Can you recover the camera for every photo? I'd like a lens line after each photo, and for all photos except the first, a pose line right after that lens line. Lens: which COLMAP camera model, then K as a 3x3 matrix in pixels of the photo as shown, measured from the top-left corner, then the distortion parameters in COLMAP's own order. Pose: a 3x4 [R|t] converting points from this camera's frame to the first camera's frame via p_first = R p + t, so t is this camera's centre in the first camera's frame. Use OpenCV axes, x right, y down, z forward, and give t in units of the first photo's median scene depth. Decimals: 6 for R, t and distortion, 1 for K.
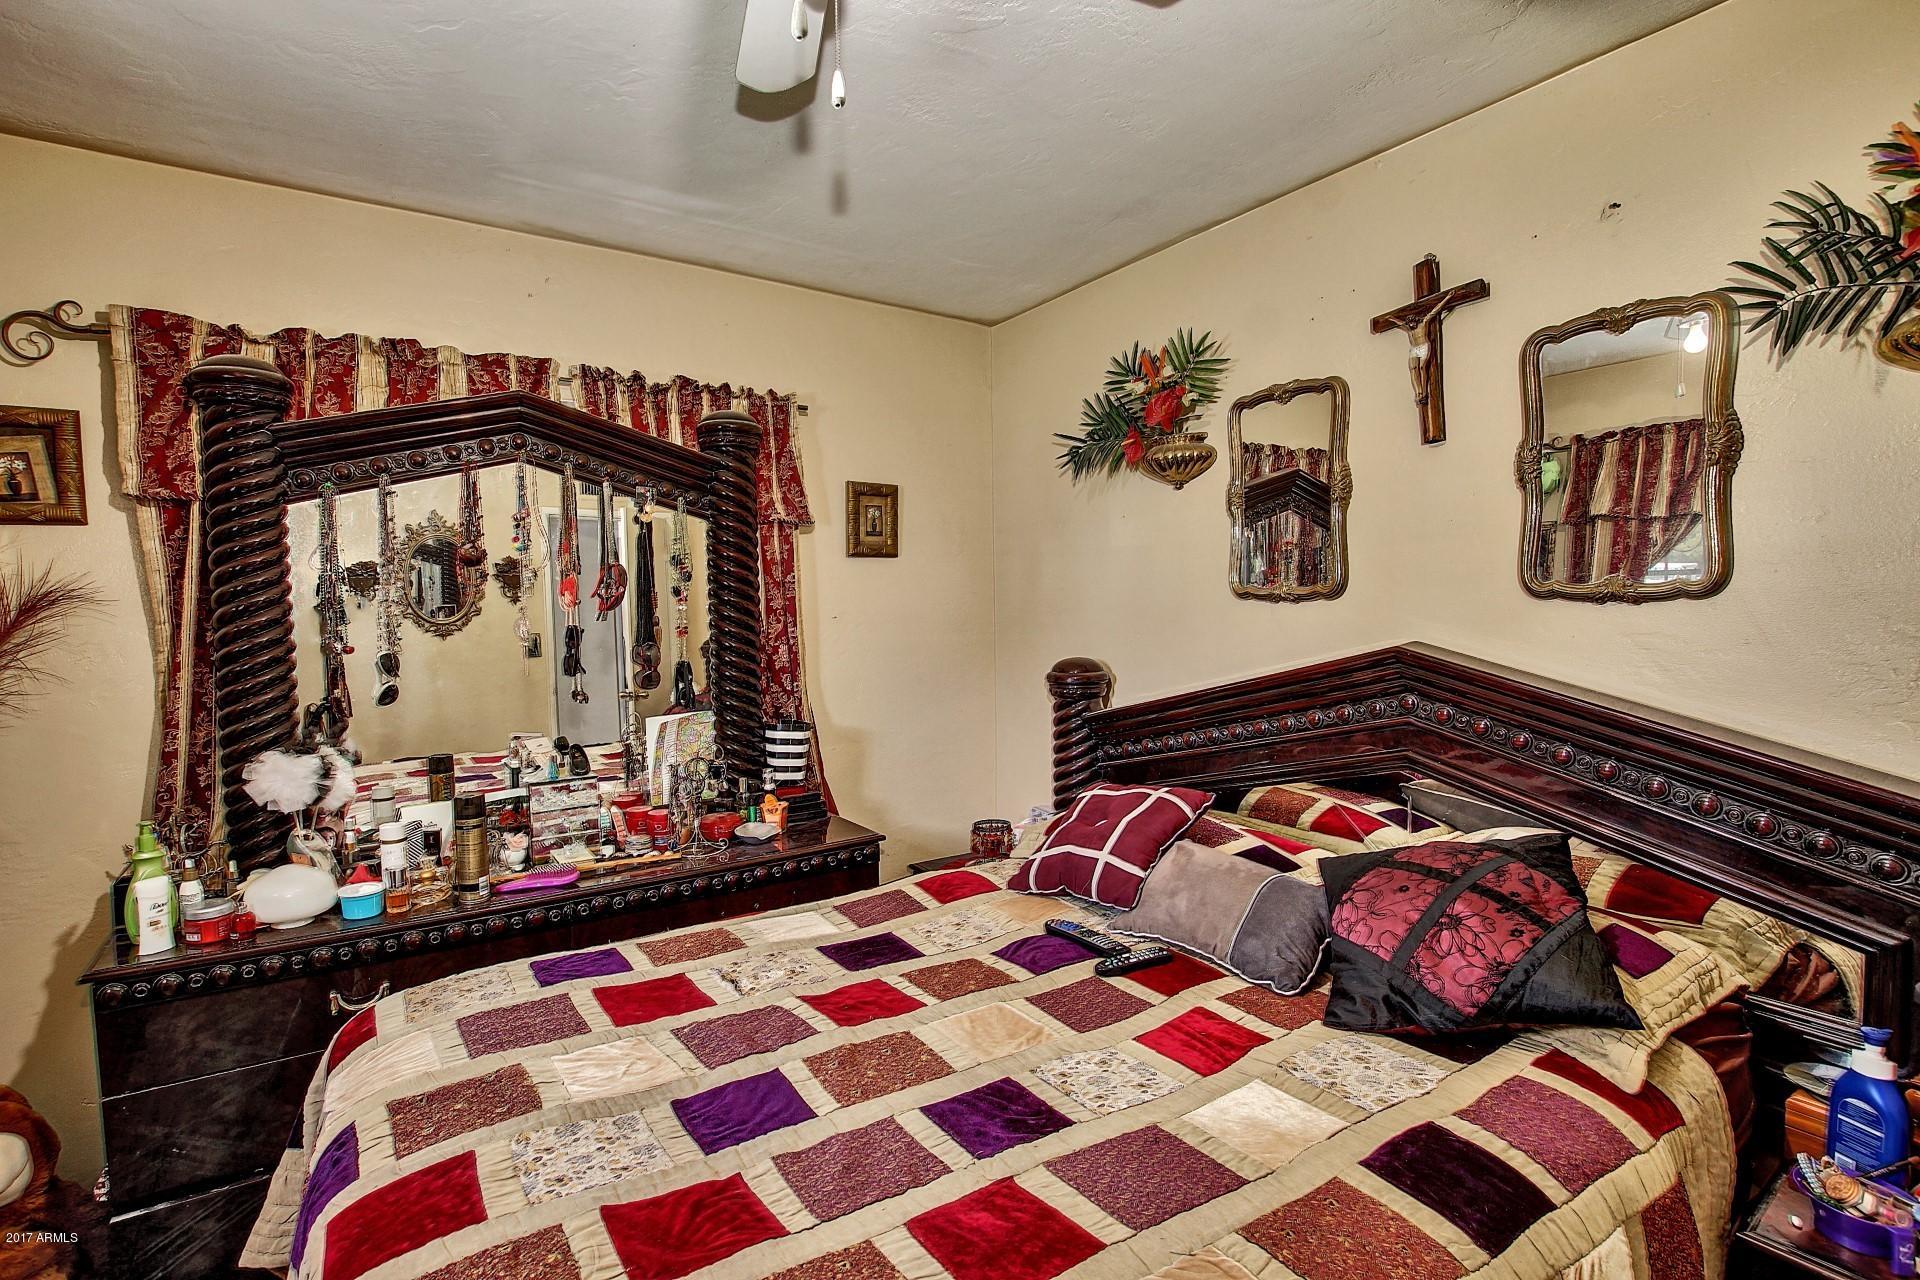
lens RADIAL K [[888.8, 0, 960.0], [0, 888.8, 640.0], [0, 0, 1]] dist [-0.033855, 0.000042]
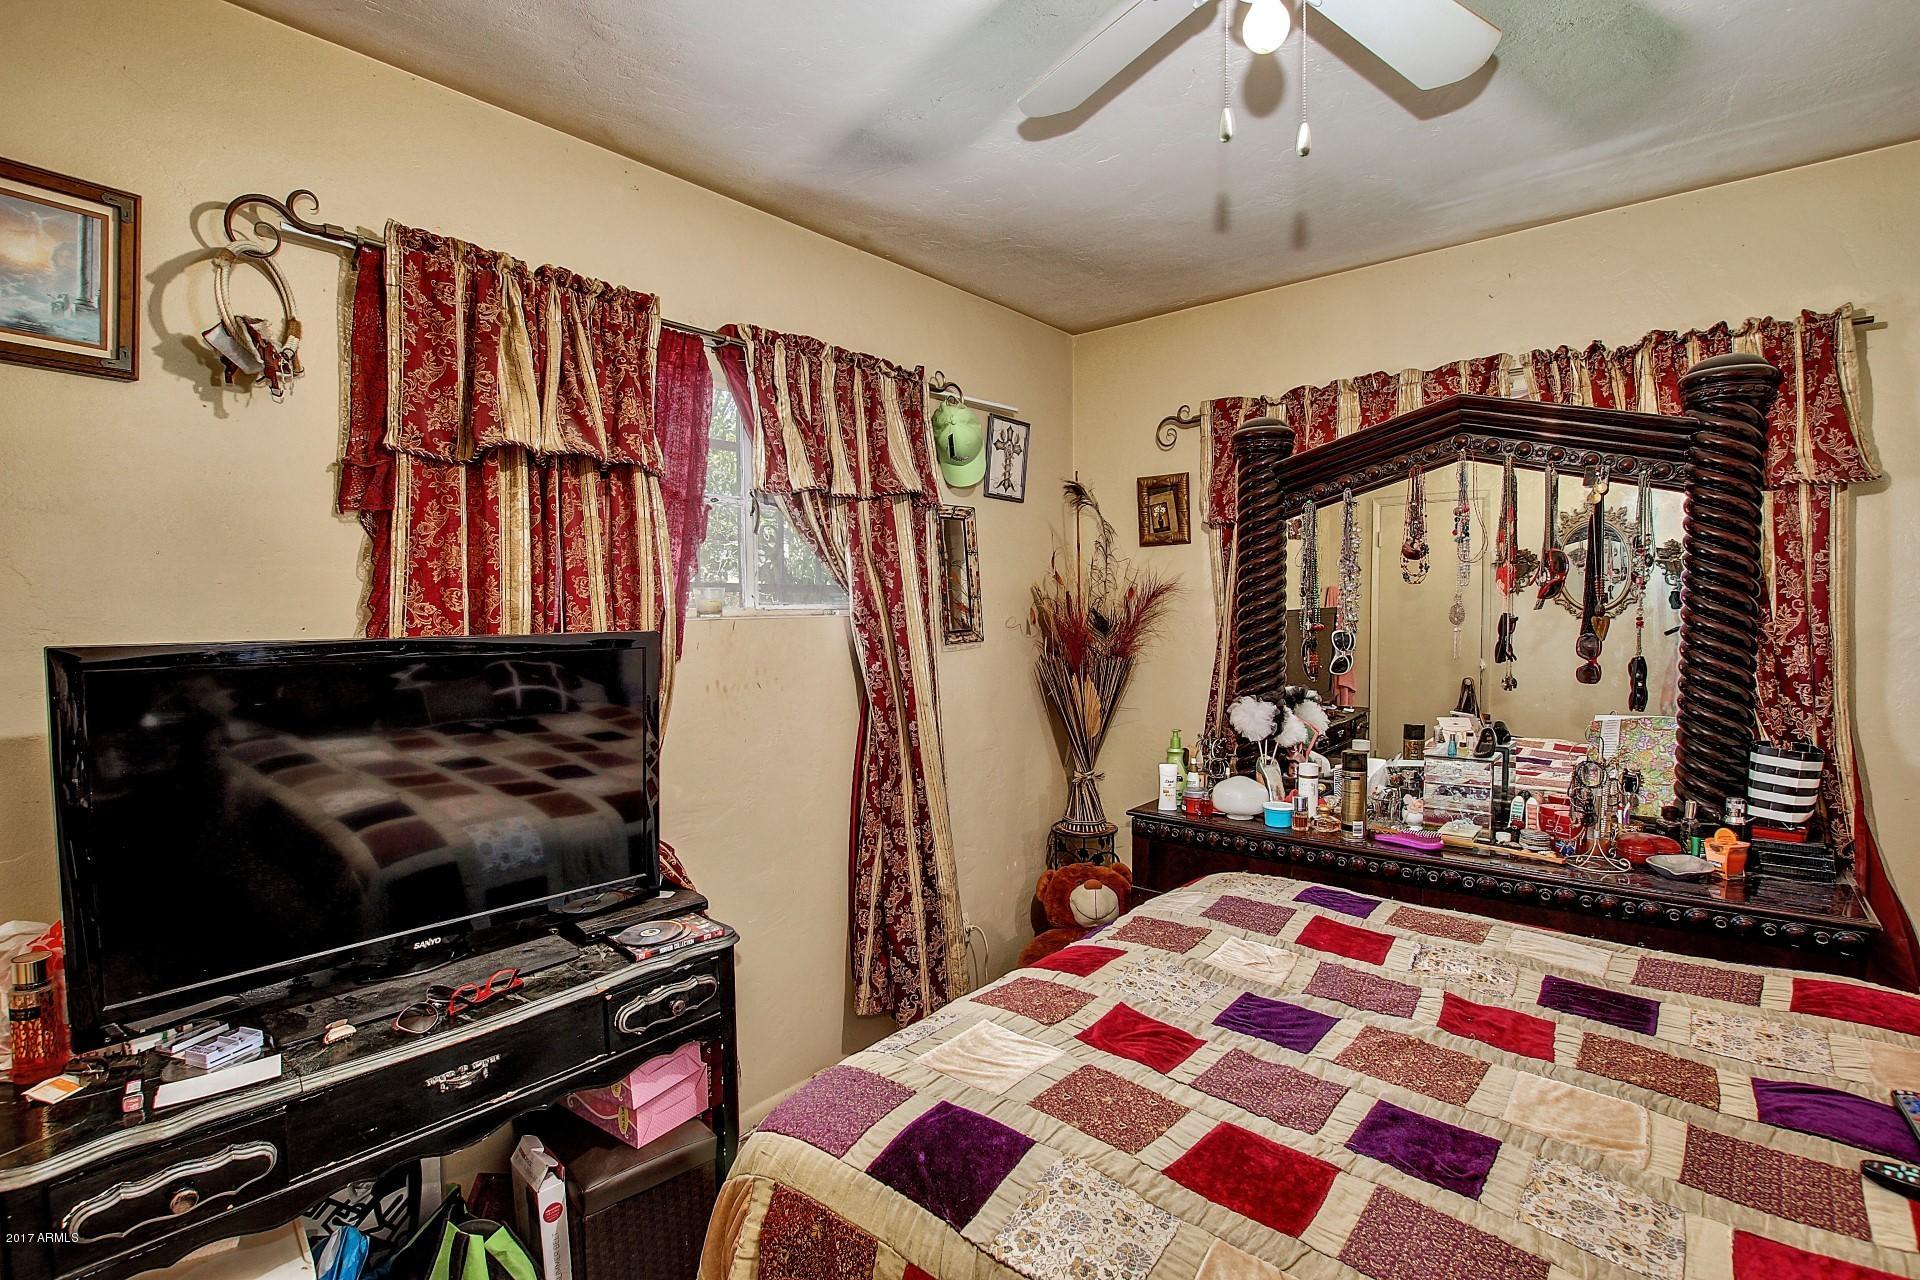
lens RADIAL K [[888.8, 0, 960.0], [0, 888.8, 640.0], [0, 0, 1]] dist [-0.033855, 0.000042]
pose [[0.254678, 0.050952, -0.965683, 0.446301], [-0.029436, 0.998557, 0.044924, -0.015036], [0.966578, 0.016984, 0.255810, 0.154581]]
